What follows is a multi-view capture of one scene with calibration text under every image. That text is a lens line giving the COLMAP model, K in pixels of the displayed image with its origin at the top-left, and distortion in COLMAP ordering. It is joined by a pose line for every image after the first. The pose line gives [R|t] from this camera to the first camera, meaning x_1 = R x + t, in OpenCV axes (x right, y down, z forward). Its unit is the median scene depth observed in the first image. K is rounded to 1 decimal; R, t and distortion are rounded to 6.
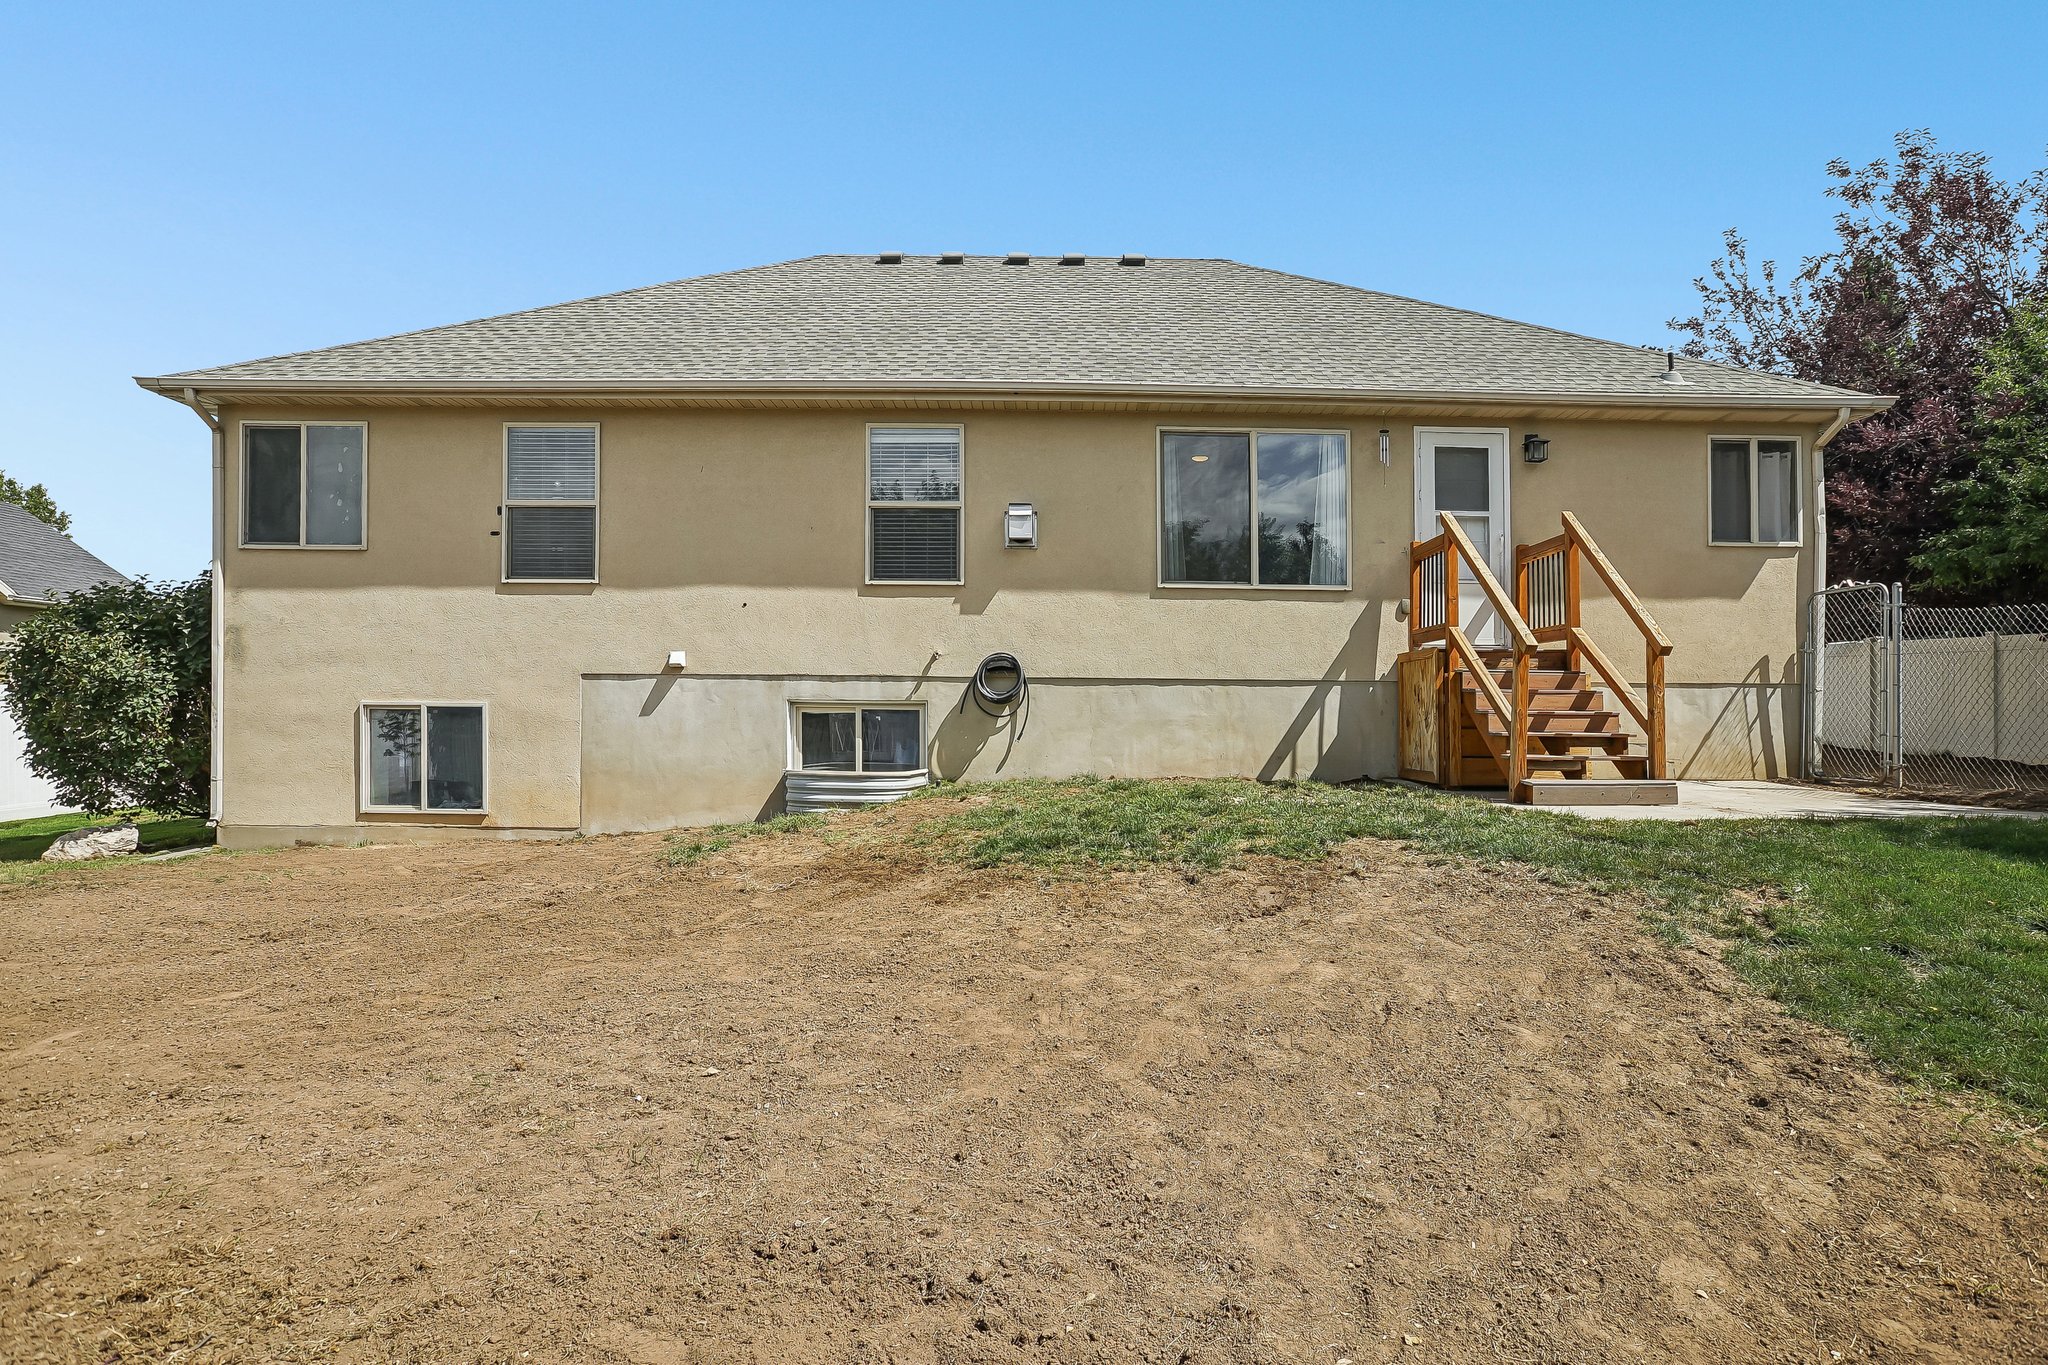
lens RADIAL K [[1058.7, 0, 1024.0], [0, 1058.7, 682.5], [0, 0, 1]] dist [-0.001322, 0.000040]
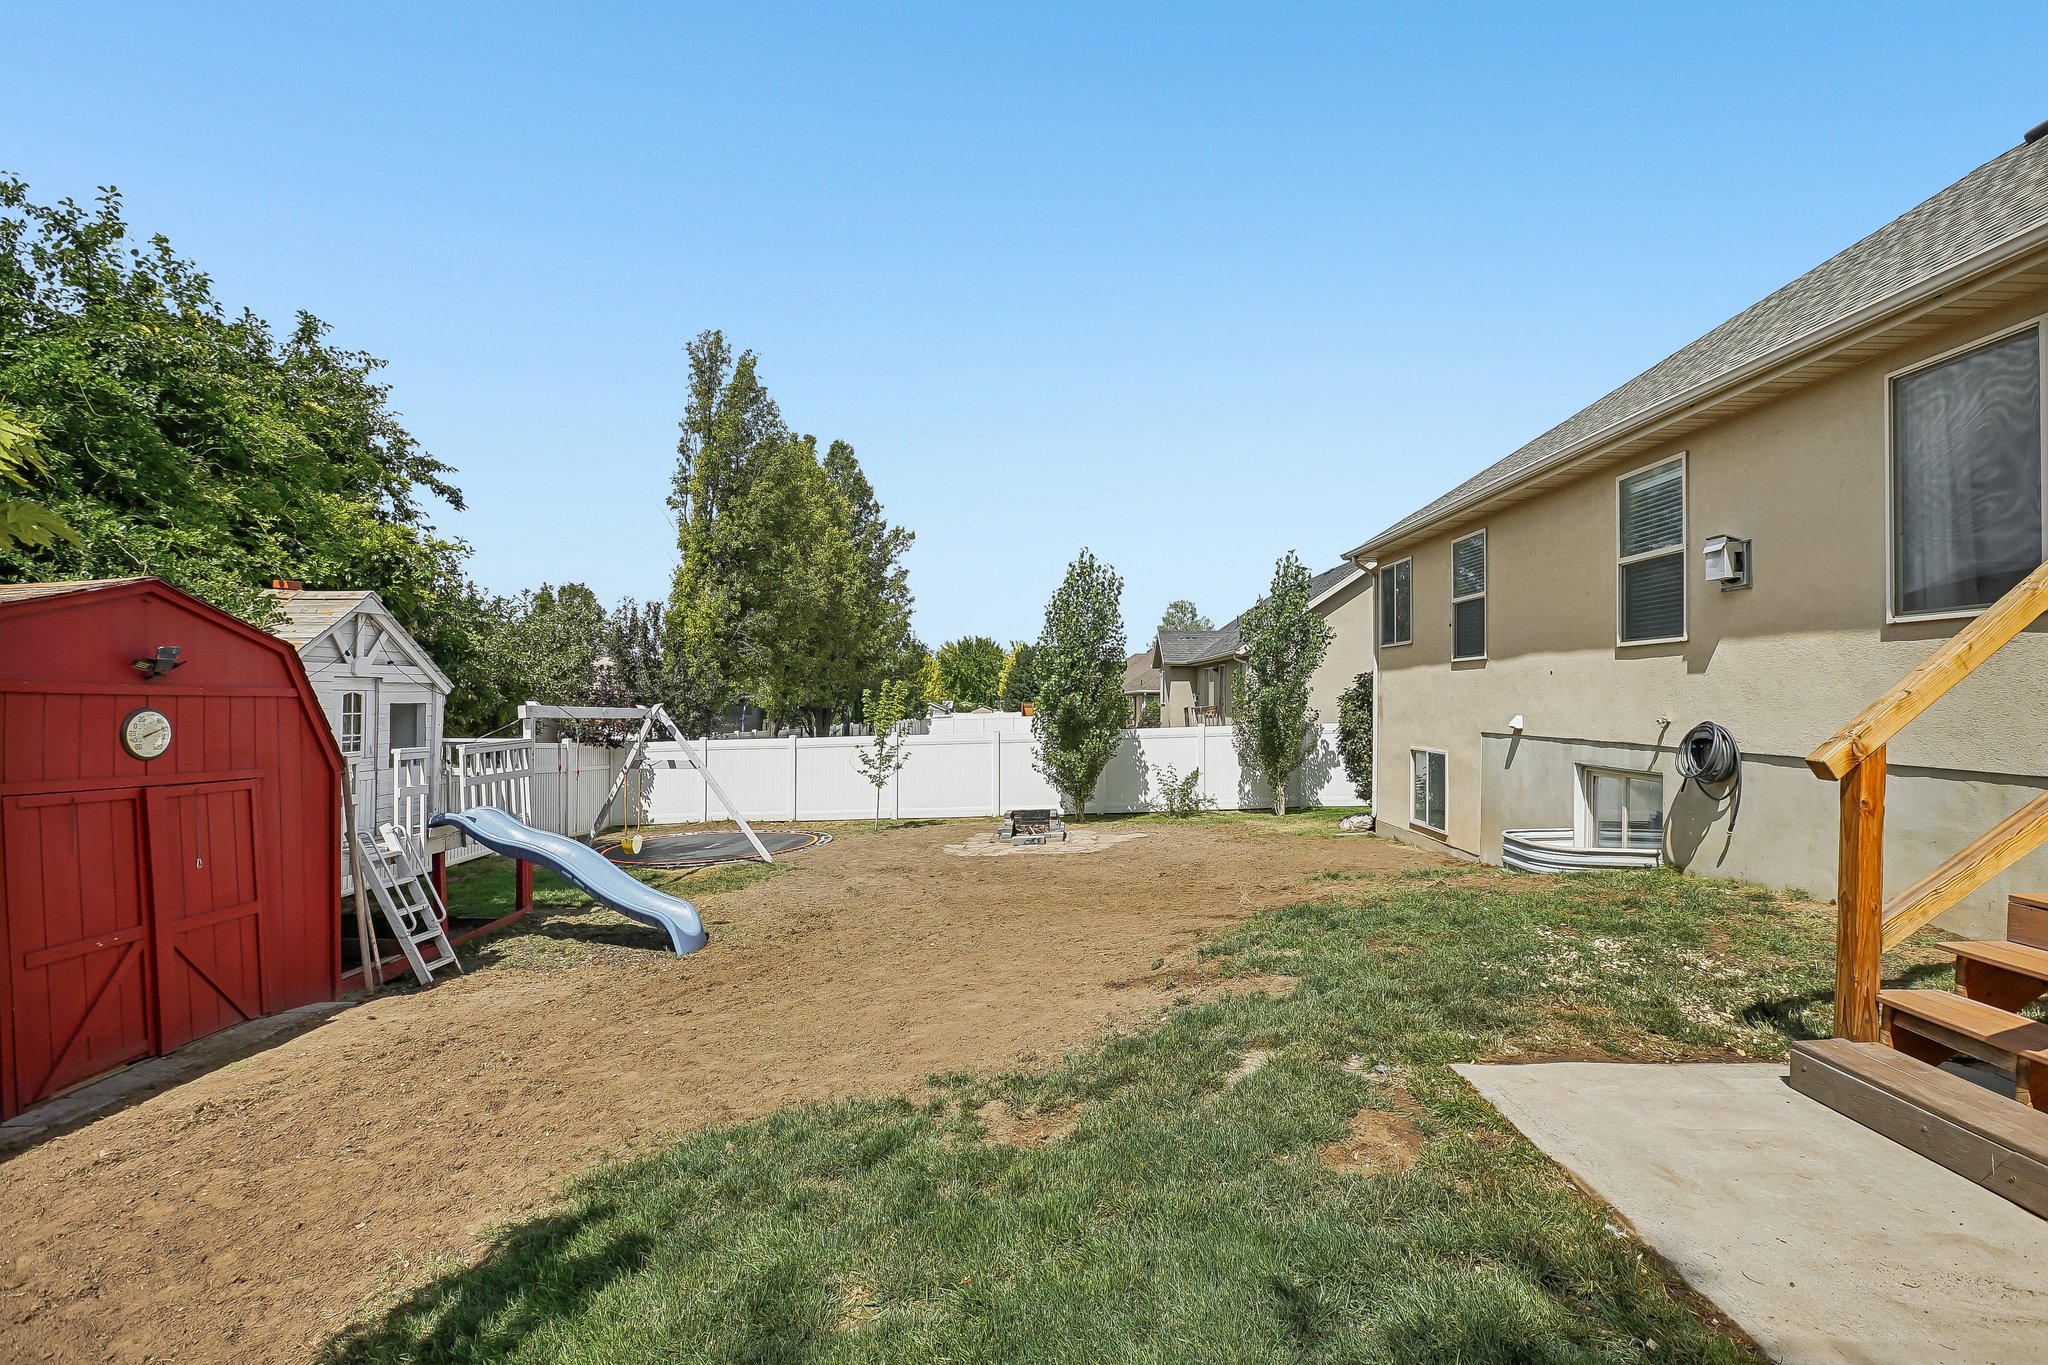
lens RADIAL K [[971.2, 0, 1024.6], [0, 971.2, 705.9], [0, 0, 1]] dist [0.000188, 0.000118]
pose [[-0.017830, -0.000286, -0.999841, 0.733599], [0.005016, 0.999987, -0.000375, -0.041663], [0.999828, -0.005021, -0.017828, 0.480944]]
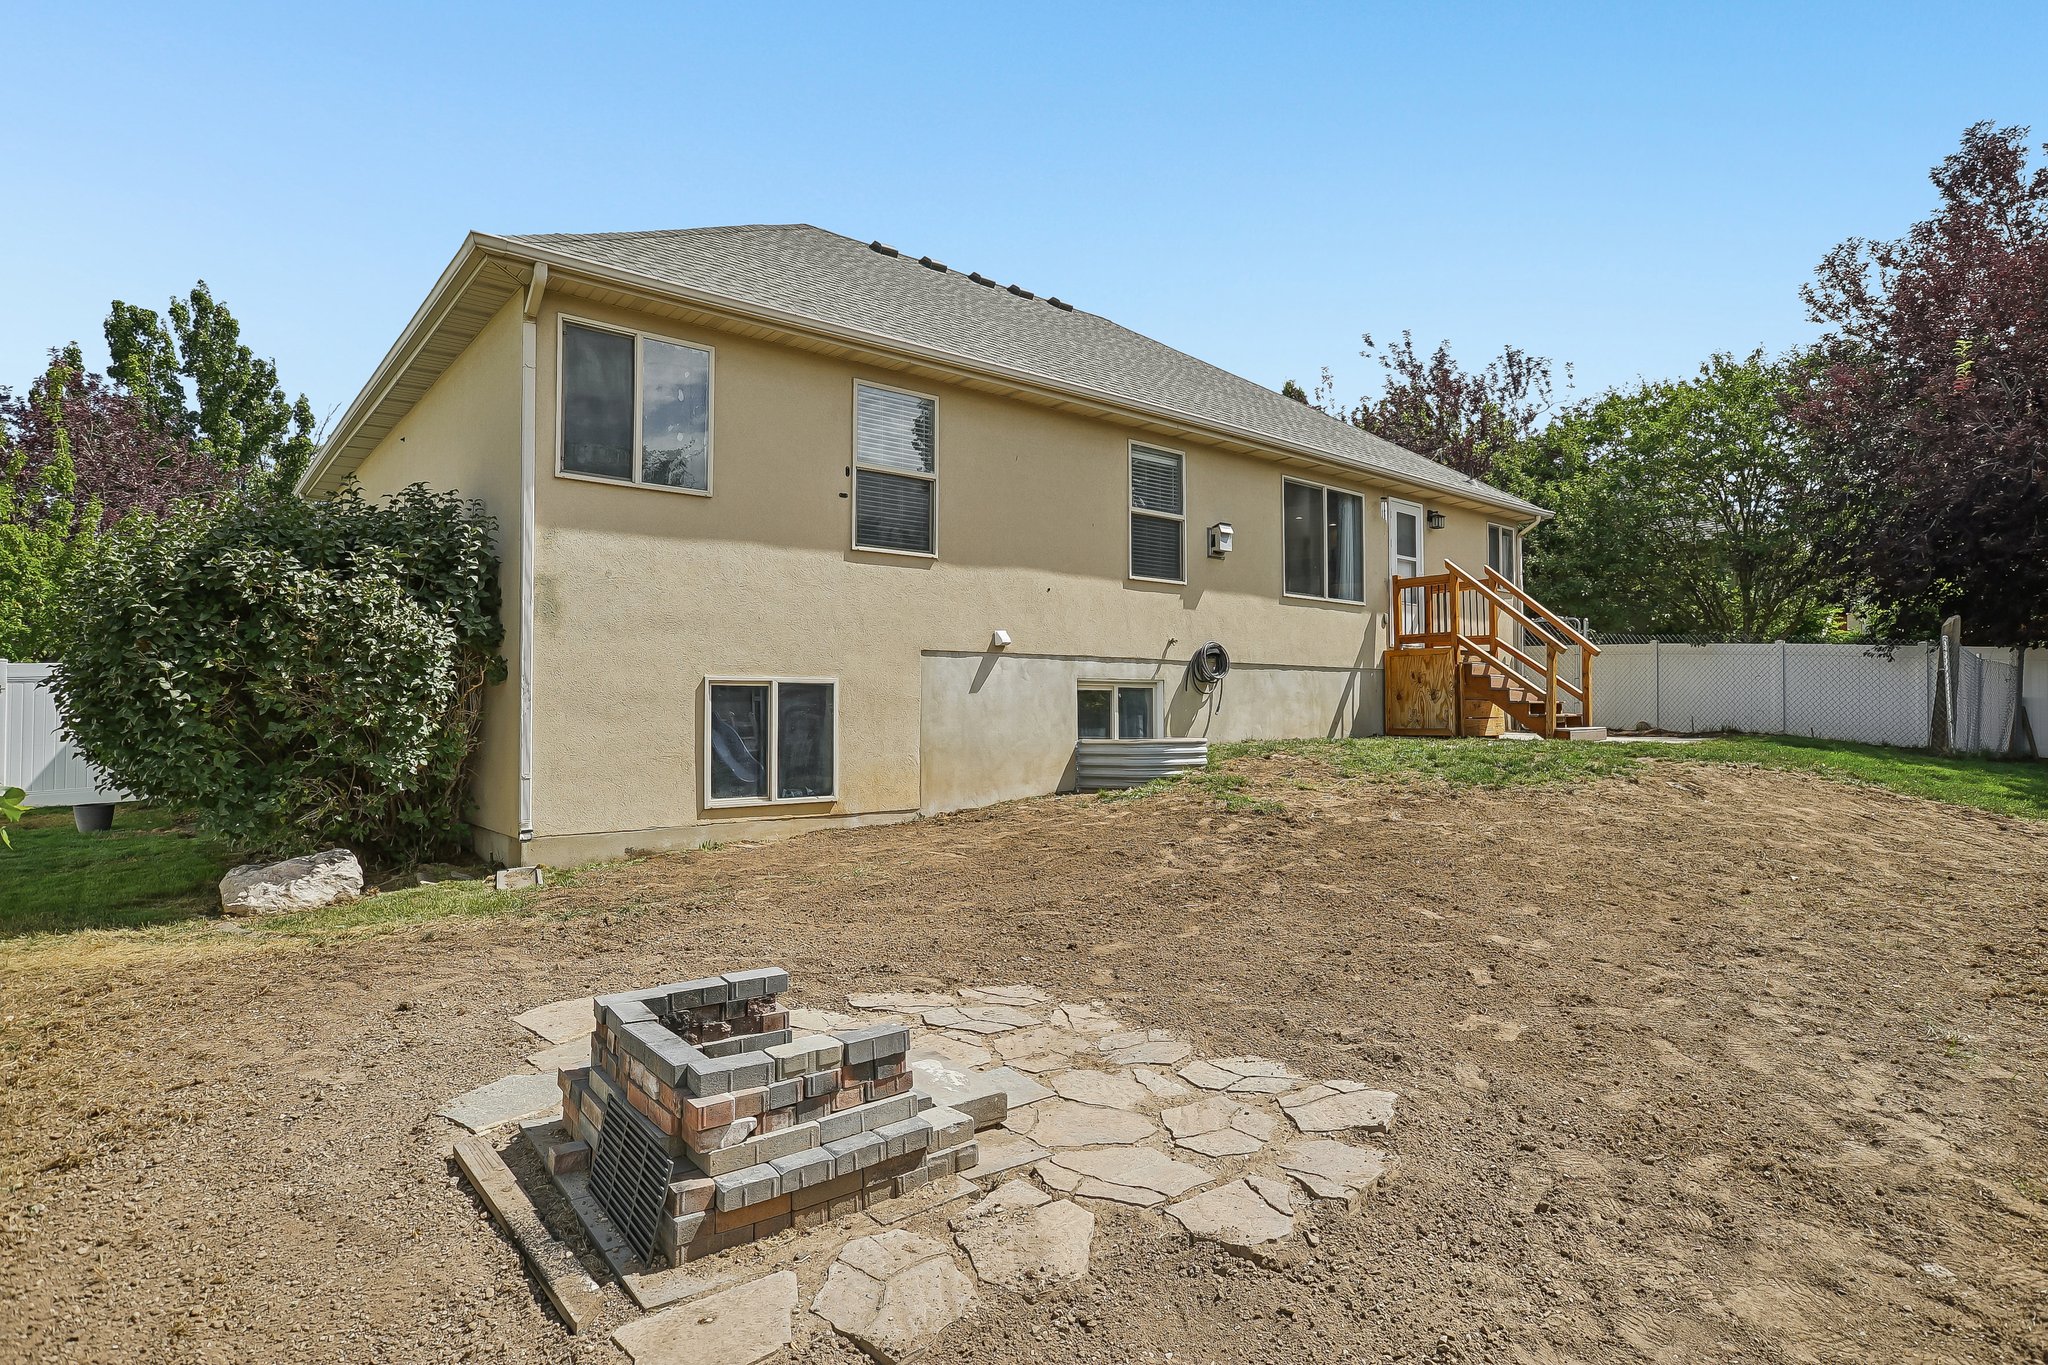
lens RADIAL K [[1058.7, 0, 1024.0], [0, 1058.7, 682.5], [0, 0, 1]] dist [-0.001322, 0.000040]
pose [[0.772641, 0.005494, 0.634819, -0.961995], [-0.002339, 0.999980, -0.005808, 0.027129], [-0.634838, 0.003003, 0.772639, 0.188475]]
